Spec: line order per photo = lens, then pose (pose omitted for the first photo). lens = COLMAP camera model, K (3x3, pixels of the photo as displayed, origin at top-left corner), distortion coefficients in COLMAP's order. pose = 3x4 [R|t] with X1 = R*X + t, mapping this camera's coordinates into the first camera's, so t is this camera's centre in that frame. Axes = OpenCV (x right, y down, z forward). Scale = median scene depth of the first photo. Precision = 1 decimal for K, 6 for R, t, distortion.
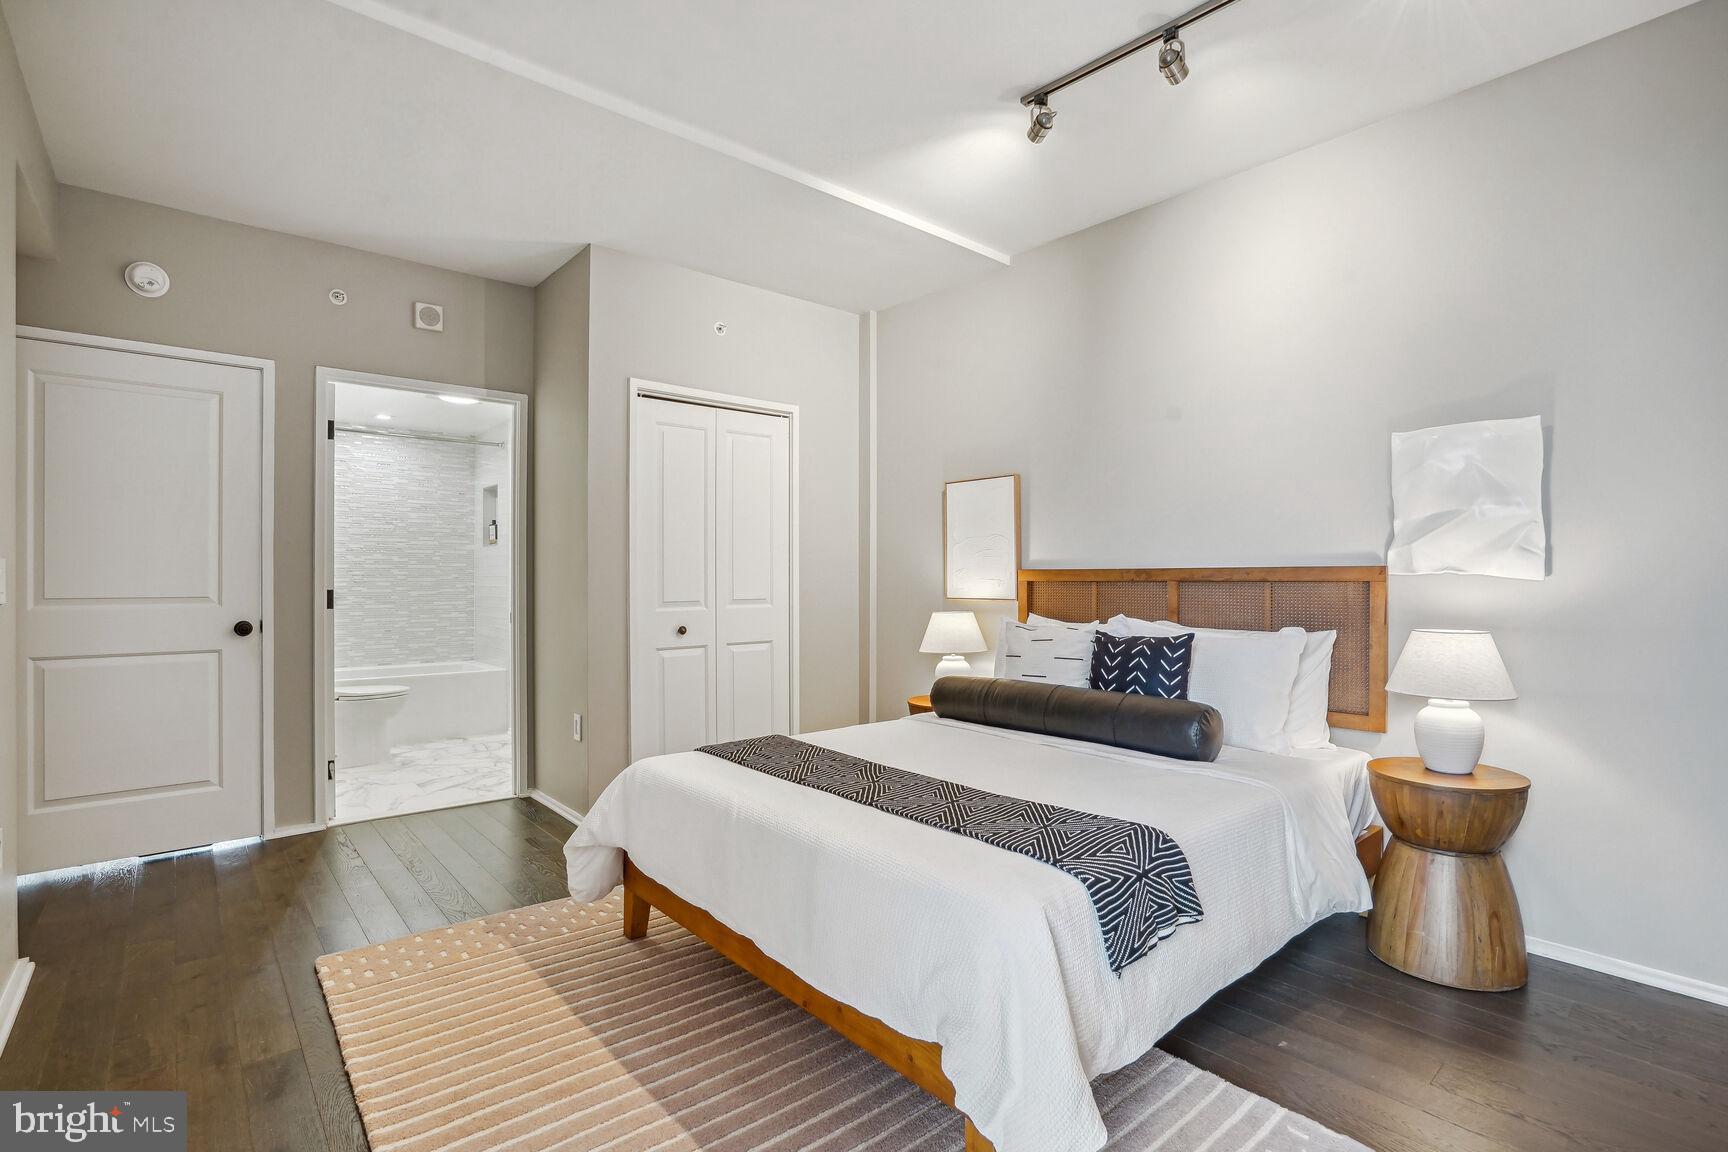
lens RADIAL K [[817.1, 0, 840.1], [0, 817.1, 574.7], [0, 0, 1]] dist [-0.048007, 0.000050]
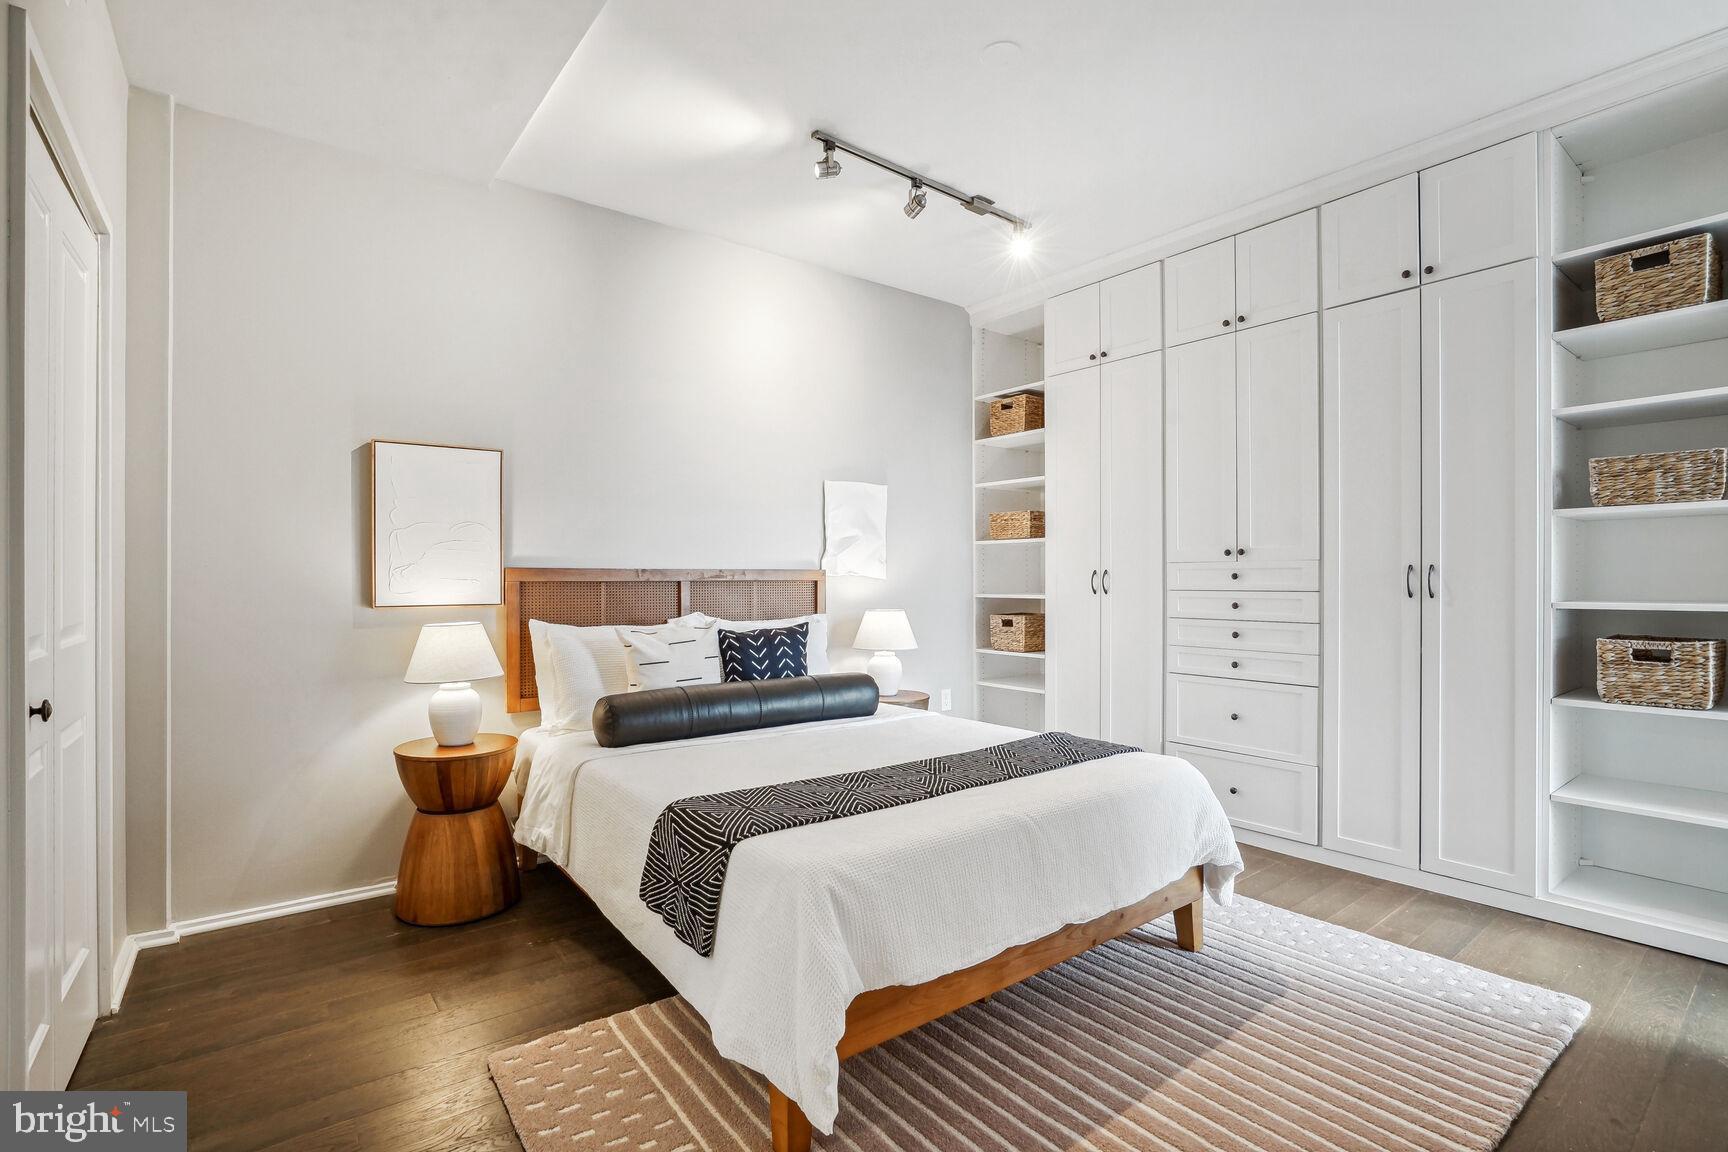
lens RADIAL K [[823.7, 0, 864.0], [0, 823.7, 576.0], [0, 0, 1]] dist [-0.000926, -0.000196]
pose [[0.052533, -0.000886, 0.998619, -0.776695], [-0.009281, 0.999956, 0.001376, -0.002670], [-0.998576, -0.009340, 0.052522, 0.781659]]
